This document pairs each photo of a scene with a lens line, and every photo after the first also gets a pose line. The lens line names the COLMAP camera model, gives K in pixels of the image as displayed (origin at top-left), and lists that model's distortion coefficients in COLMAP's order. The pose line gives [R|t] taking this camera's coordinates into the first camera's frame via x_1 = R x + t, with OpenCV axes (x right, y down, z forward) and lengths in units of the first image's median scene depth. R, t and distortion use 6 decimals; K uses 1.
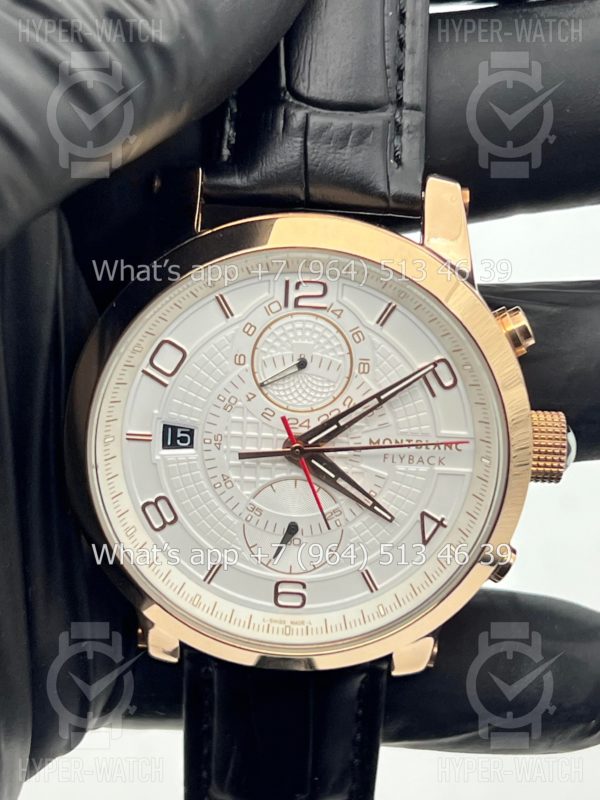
lens RADIAL K [[1856.6, 0, 292.6], [0, 1856.6, 393.5], [0, 0, 1]] dist [0.137136, 0.000000]
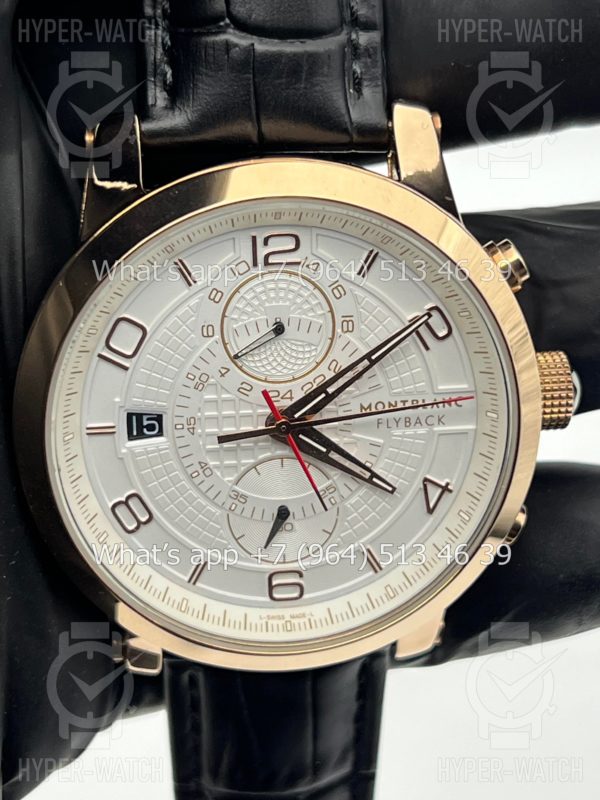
lens RADIAL K [[1856.6, 0, 307.6], [0, 1856.6, 396.1], [0, 0, 1]] dist [0.137136, 0.000000]
pose [[0.988321, -0.106705, 0.108793, -0.079928], [0.101938, 0.993608, 0.048486, -0.025178], [-0.113271, -0.036830, 0.992881, 0.117342]]
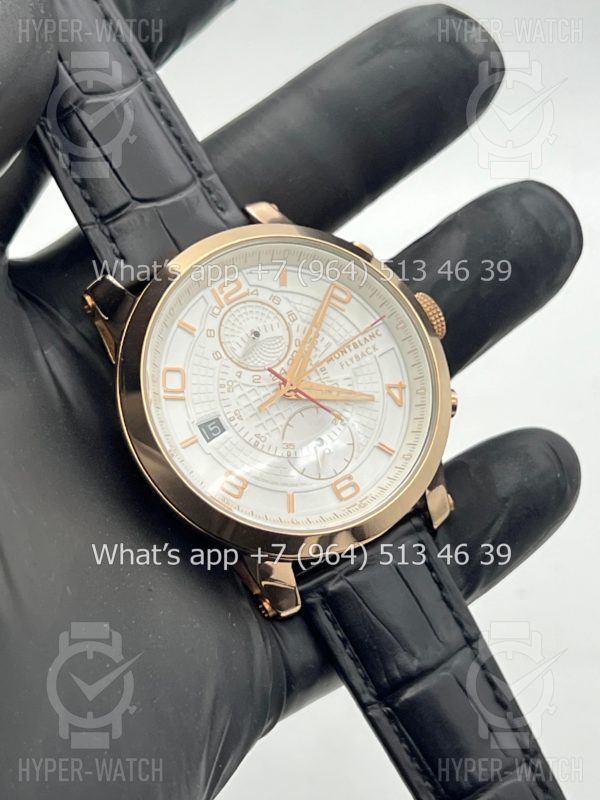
lens RADIAL K [[1856.6, 0, 298.5], [0, 1856.6, 398.4], [0, 0, 1]] dist [0.137136, 0.000000]
pose [[0.784371, -0.483367, 0.388739, -0.519706], [0.600752, 0.748032, -0.282036, 0.419816], [-0.154462, 0.454757, 0.877119, -0.185702]]
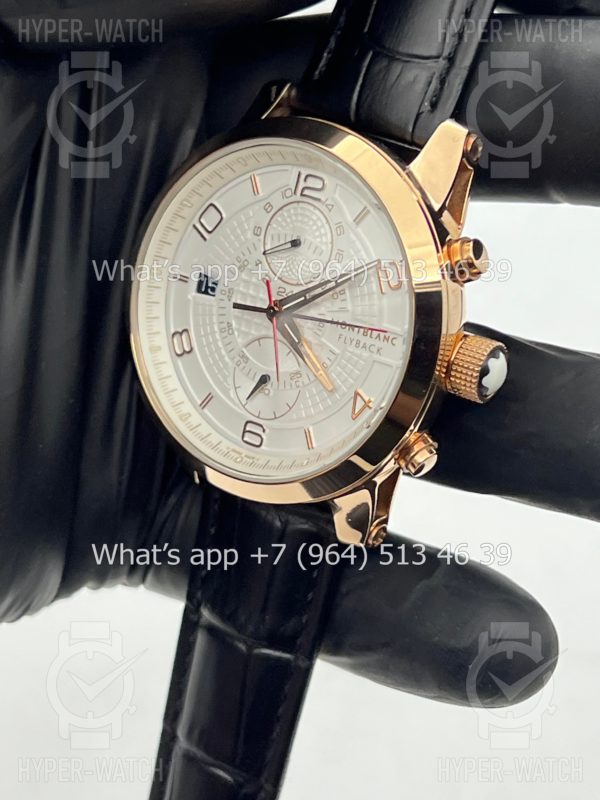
lens RADIAL K [[1856.6, 0, 296.2], [0, 1856.6, 405.4], [0, 0, 1]] dist [0.137136, 0.000000]
pose [[0.819805, 0.243644, -0.518225, 0.652046], [-0.298755, 0.954026, -0.024078, 0.112898], [0.488533, 0.174561, 0.854906, -0.019864]]
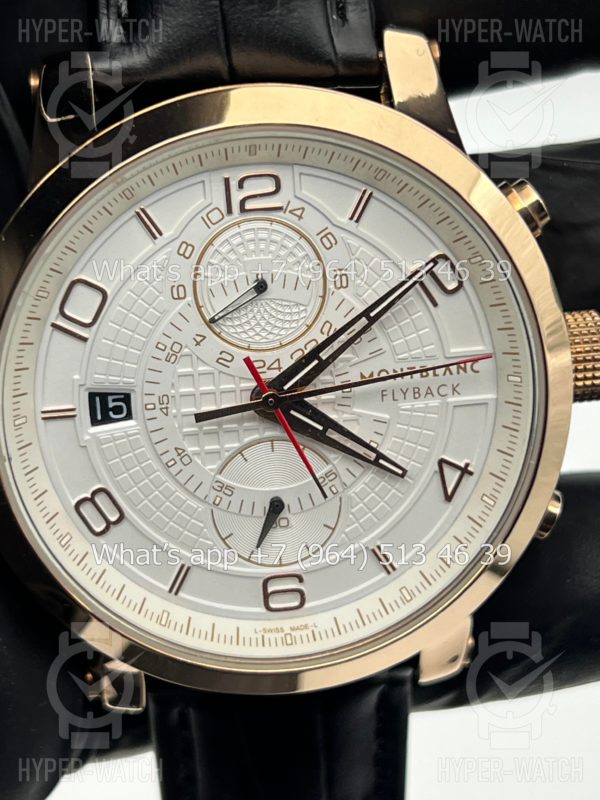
lens RADIAL K [[1856.6, 0, 304.5], [0, 1856.6, 398.8], [0, 0, 1]] dist [0.137136, 0.000000]
pose [[0.985298, -0.140943, 0.096556, -0.056479], [0.144629, 0.988960, -0.032268, 0.056050], [-0.090942, 0.045759, 0.994804, 0.240340]]
